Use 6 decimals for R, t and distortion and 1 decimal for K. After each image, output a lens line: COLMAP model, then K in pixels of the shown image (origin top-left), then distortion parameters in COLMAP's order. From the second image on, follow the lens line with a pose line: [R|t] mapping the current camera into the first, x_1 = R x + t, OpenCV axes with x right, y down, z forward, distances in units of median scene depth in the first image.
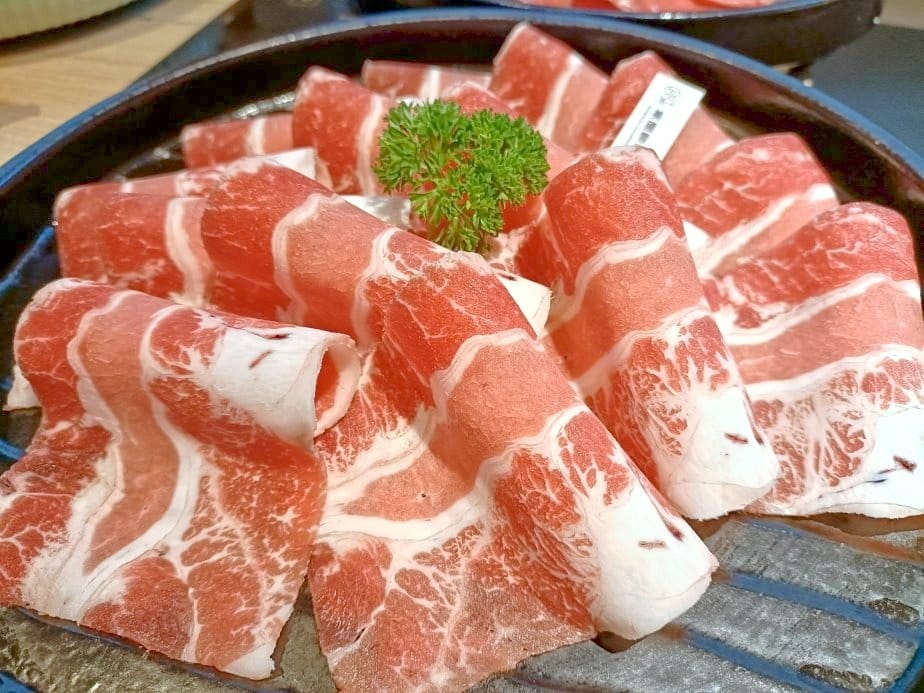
lens RADIAL K [[730.8, 0, 469.0], [0, 730.8, 330.0], [0, 0, 1]] dist [-0.055955, 0.002418]
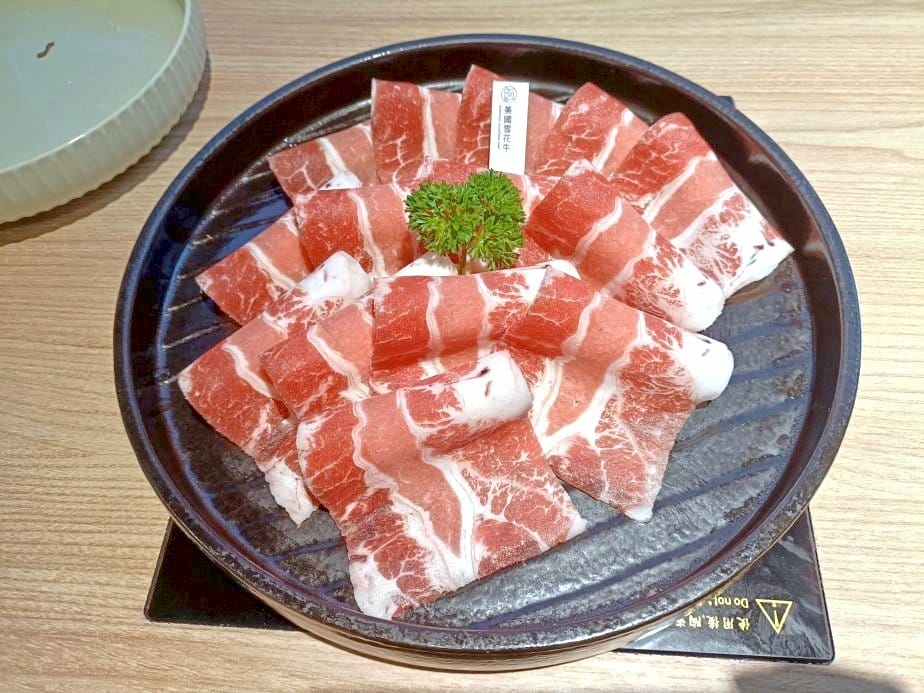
lens RADIAL K [[670.6, 0, 461.4], [0, 670.6, 349.1], [0, 0, 1]] dist [0.009591, -0.013931]
pose [[0.787818, -0.543626, 0.289507, -0.694604], [0.472236, 0.834911, 0.282696, -0.475176], [-0.395393, -0.085997, 0.914477, -0.363179]]
